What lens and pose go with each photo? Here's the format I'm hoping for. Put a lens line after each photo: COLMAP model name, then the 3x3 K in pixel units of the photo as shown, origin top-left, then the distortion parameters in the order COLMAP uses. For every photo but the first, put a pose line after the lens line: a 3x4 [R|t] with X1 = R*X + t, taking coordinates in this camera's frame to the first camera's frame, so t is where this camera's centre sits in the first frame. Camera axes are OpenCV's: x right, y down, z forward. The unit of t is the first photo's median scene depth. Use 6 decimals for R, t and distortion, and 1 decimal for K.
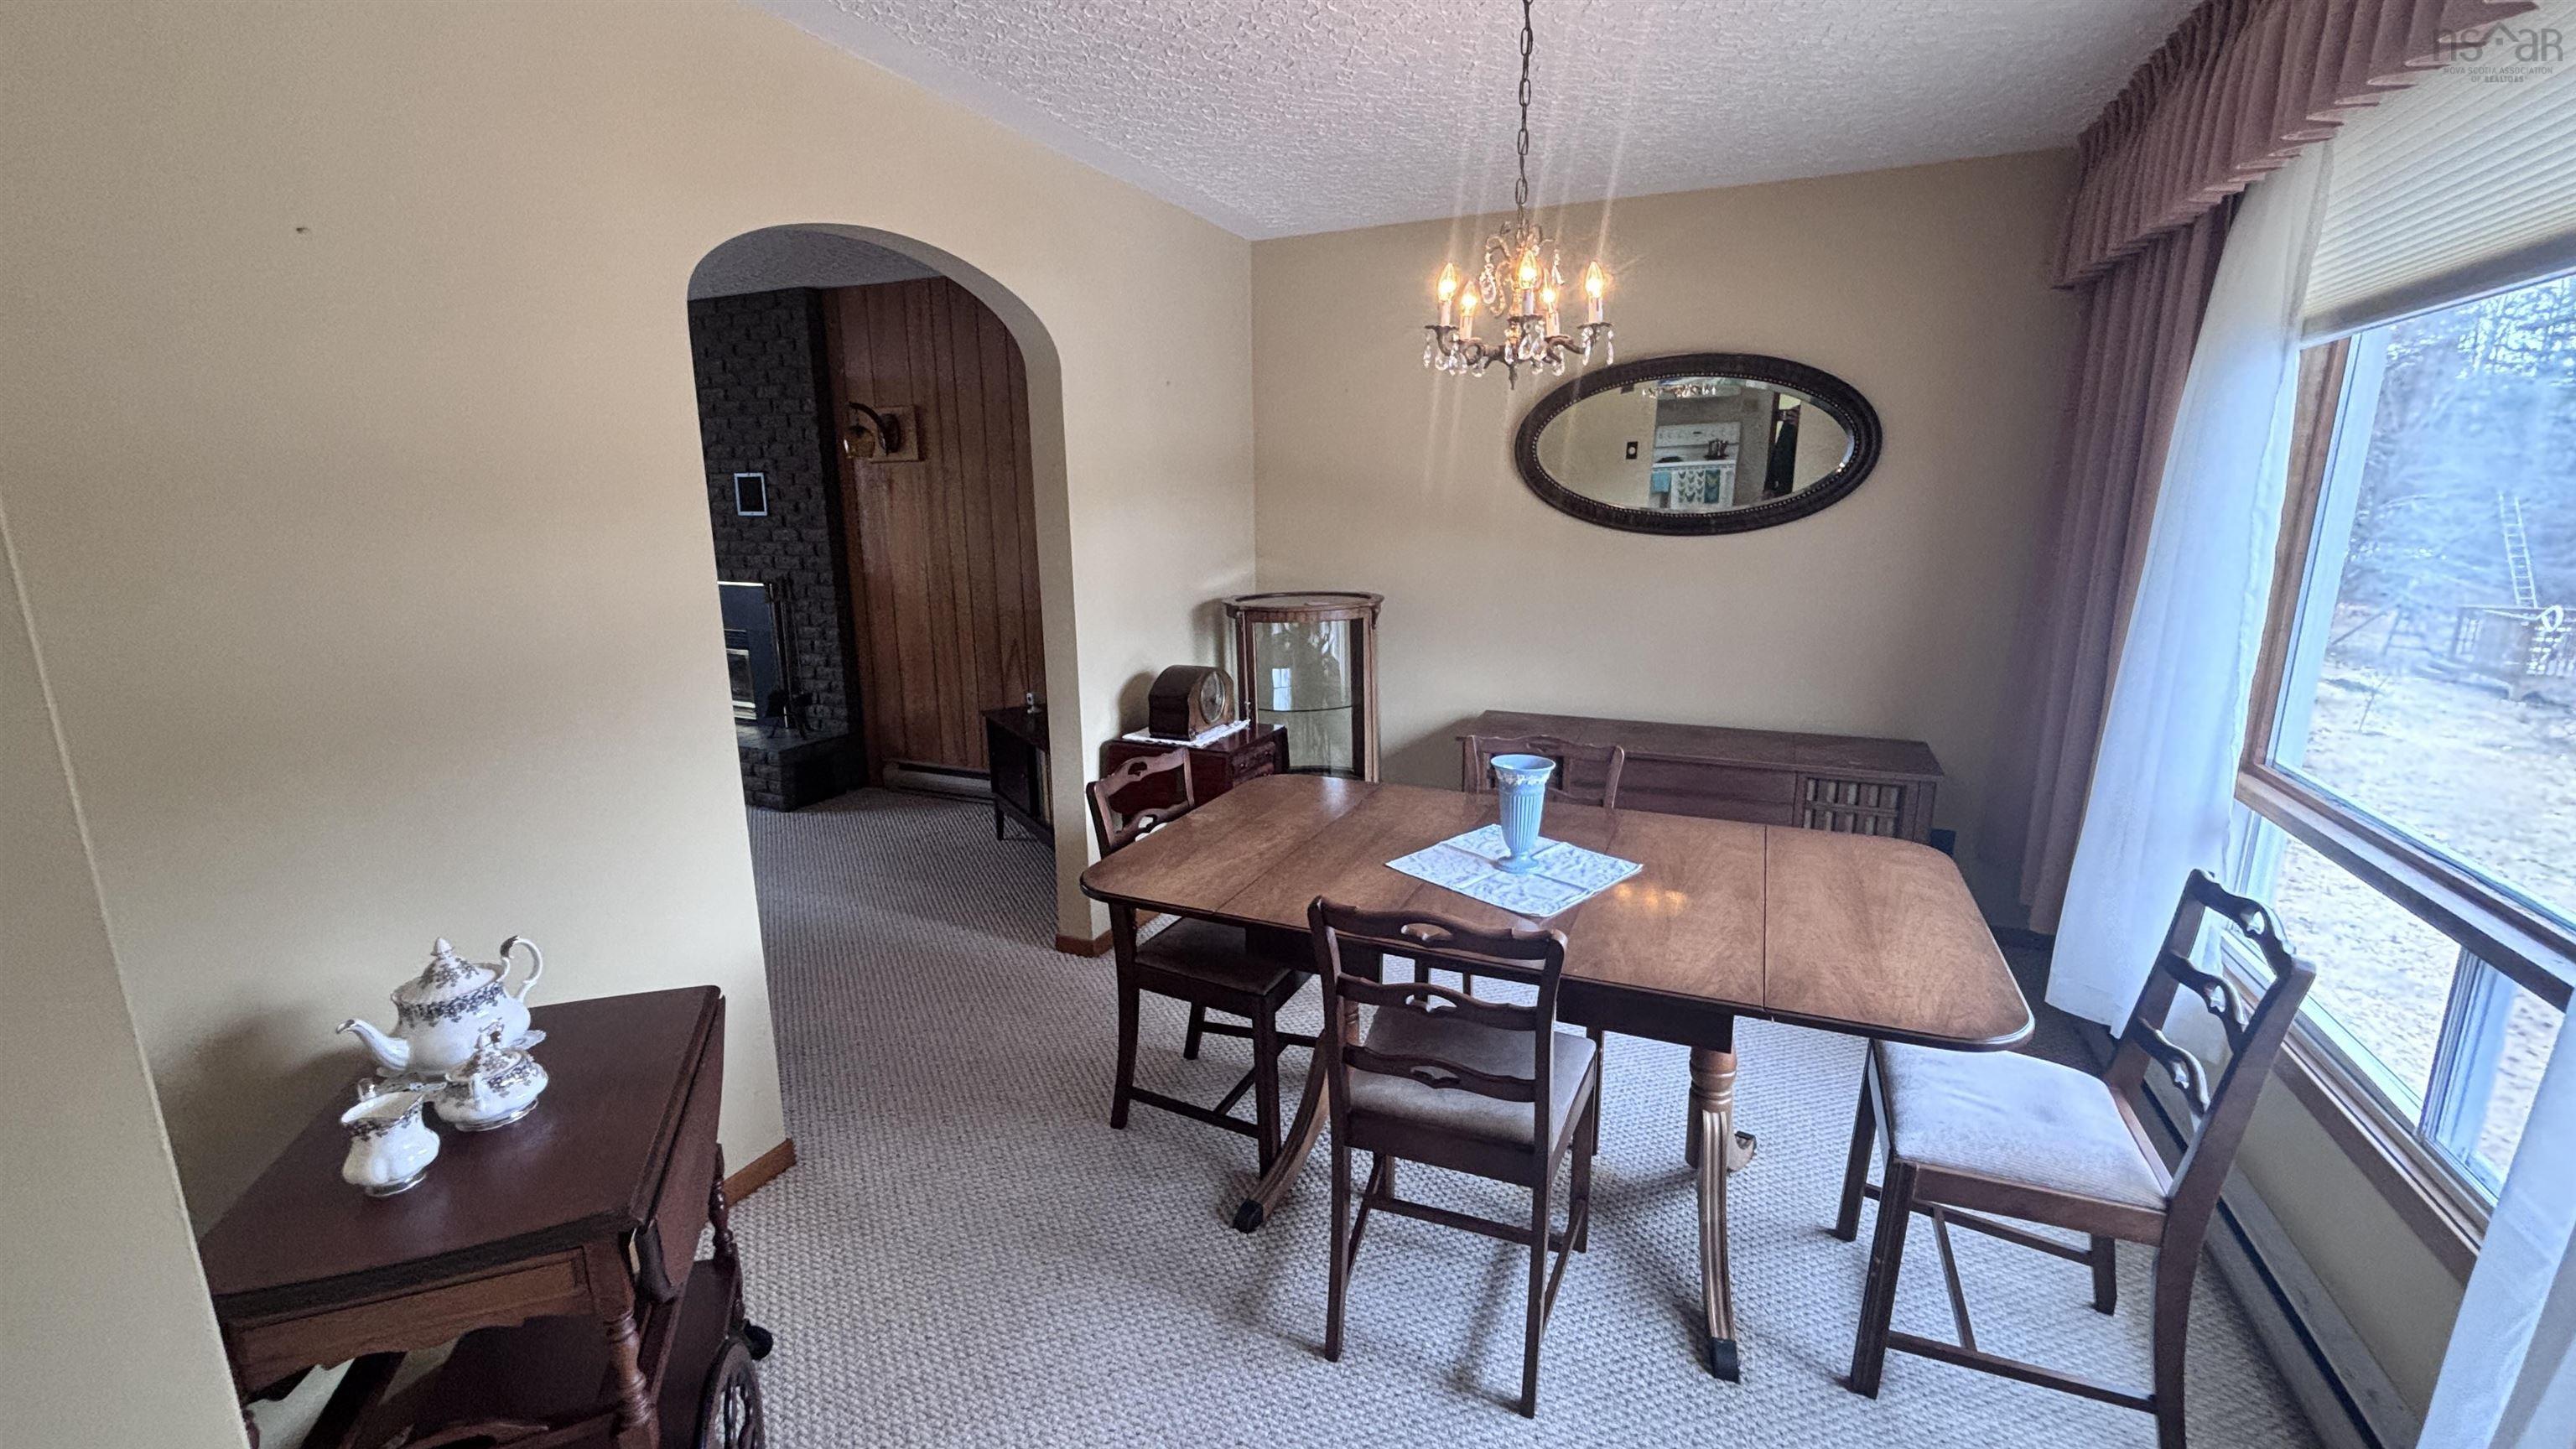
lens RADIAL K [[1052.1, 0, 1288.0], [0, 1052.1, 724.5], [0, 0, 1]] dist [0.000478, 0.000016]
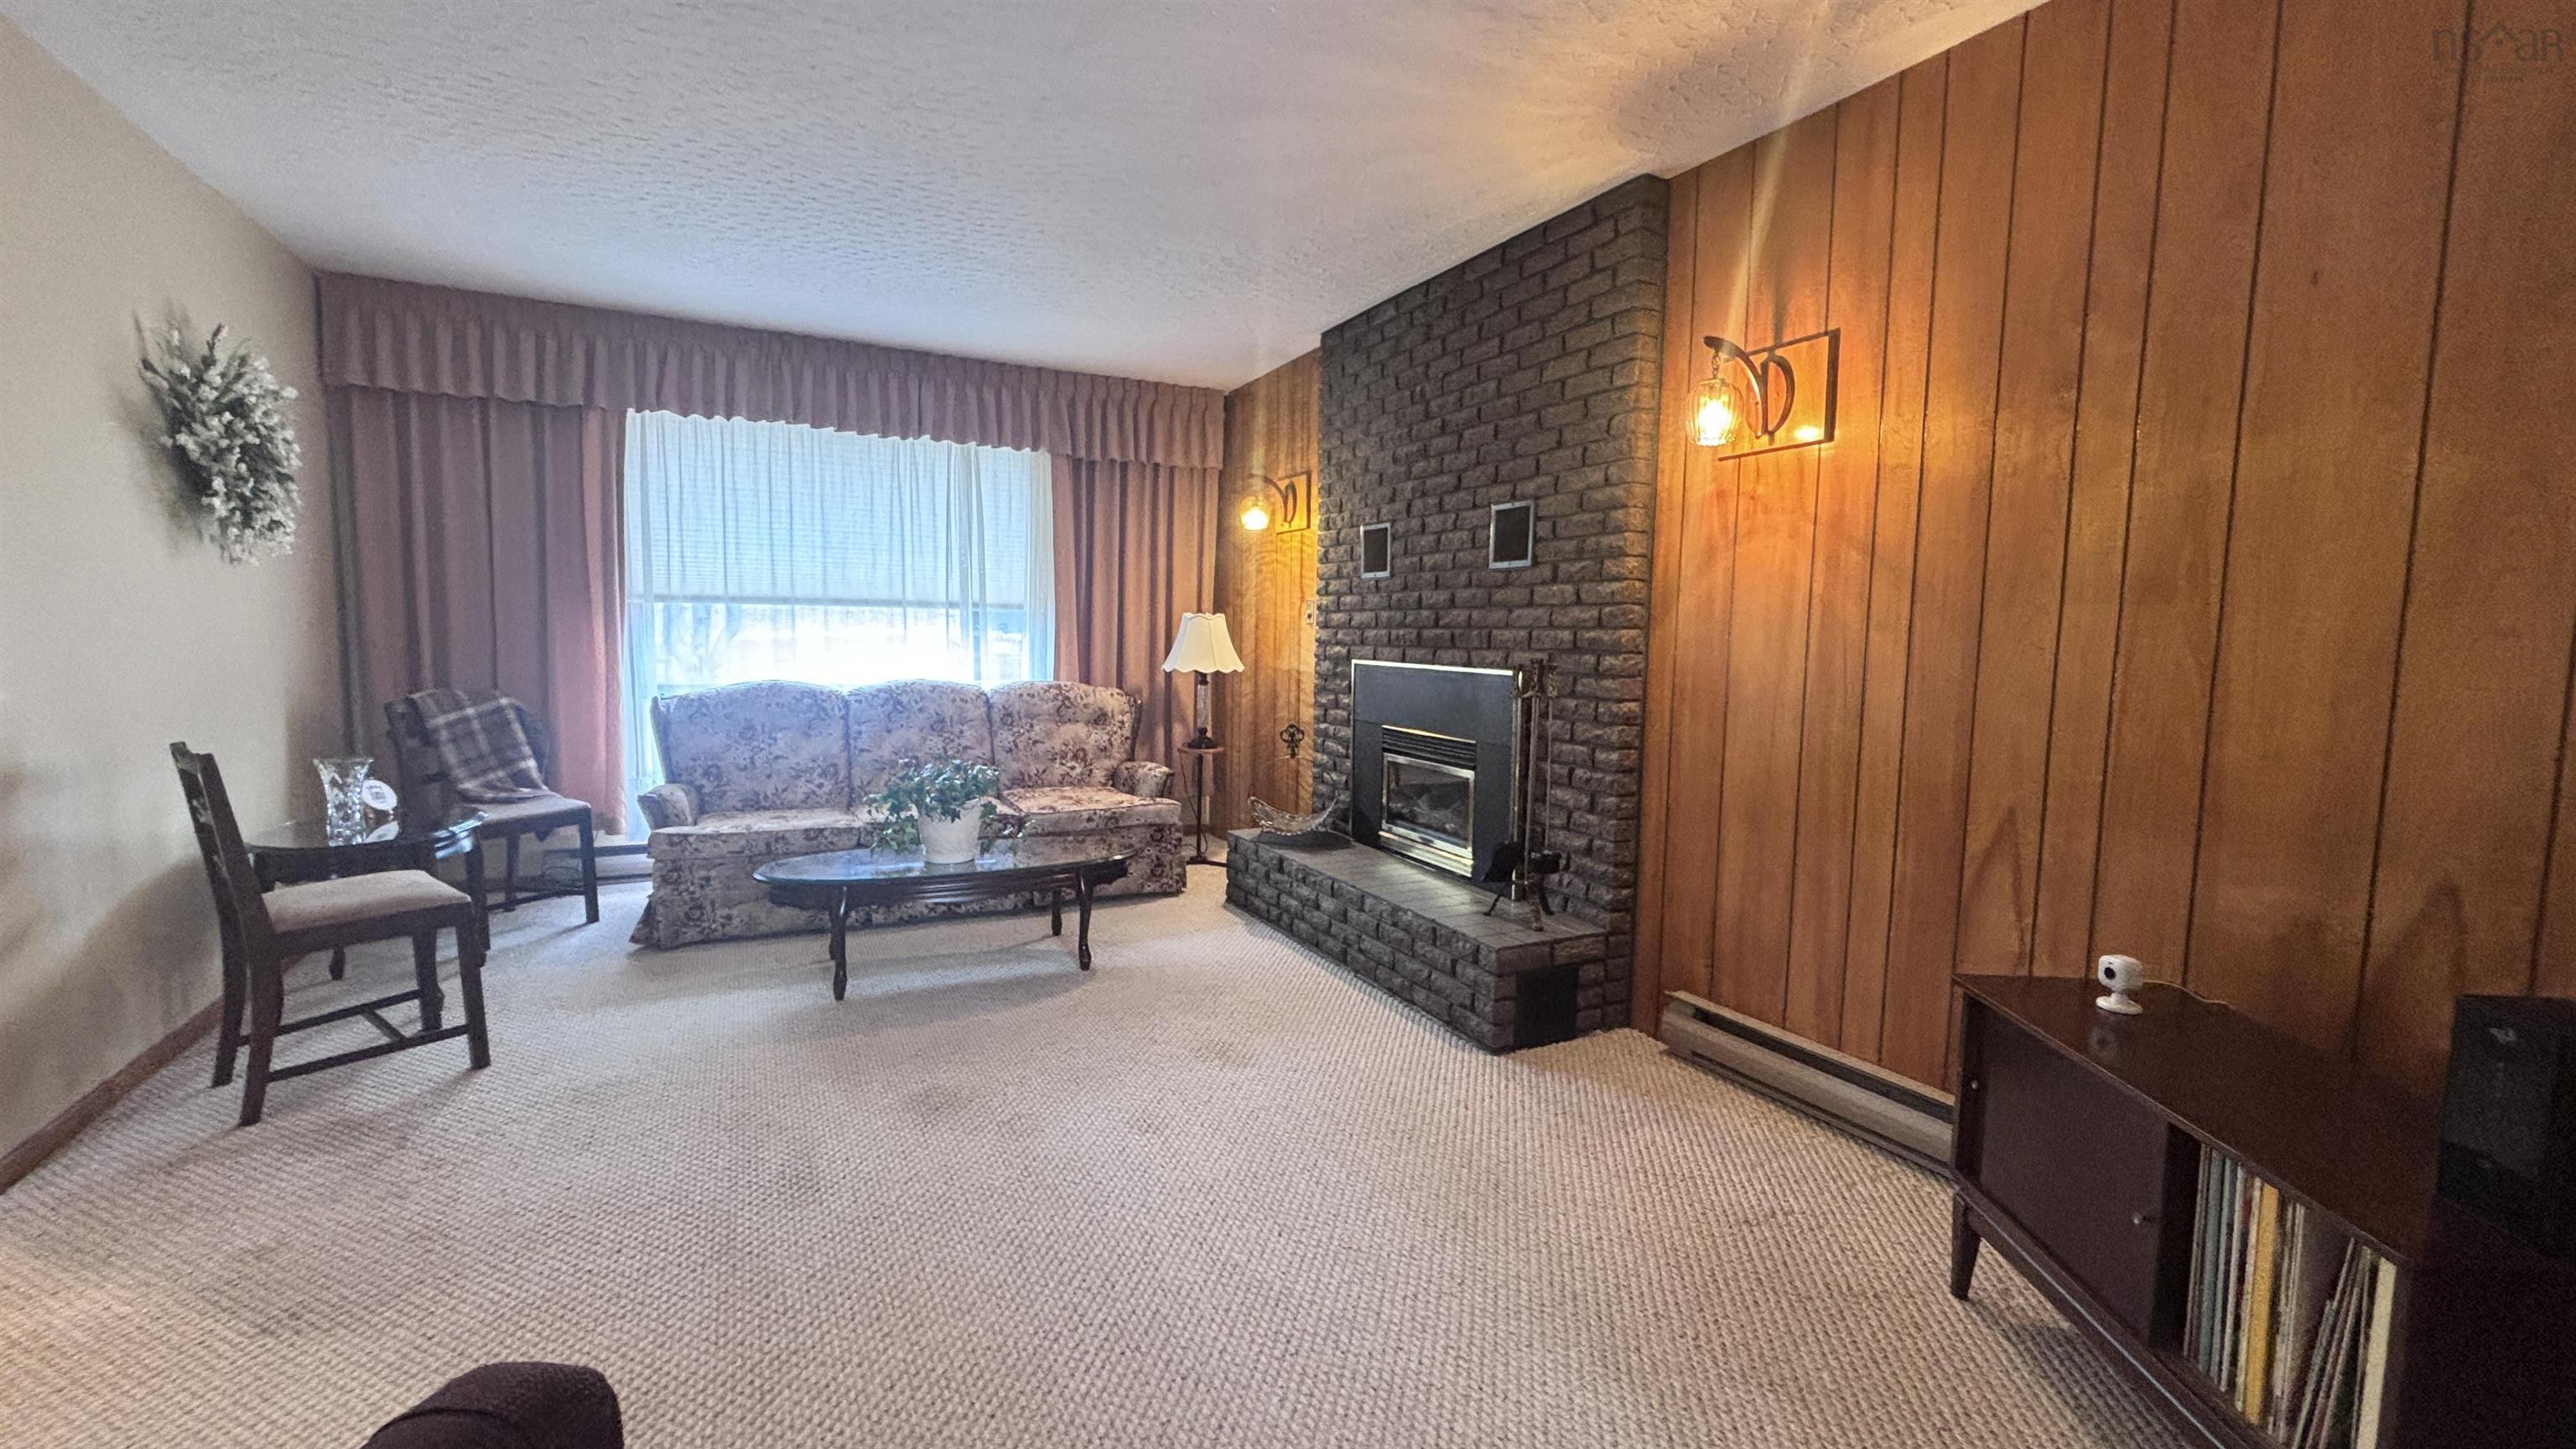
lens RADIAL K [[1052.1, 0, 1288.0], [0, 1052.1, 724.5], [0, 0, 1]] dist [0.000478, 0.000016]
pose [[0.786445, 0.076946, -0.612849, -0.216999], [-0.158035, 0.984250, -0.079224, -0.030619], [0.597101, 0.159157, 0.786219, 0.432463]]
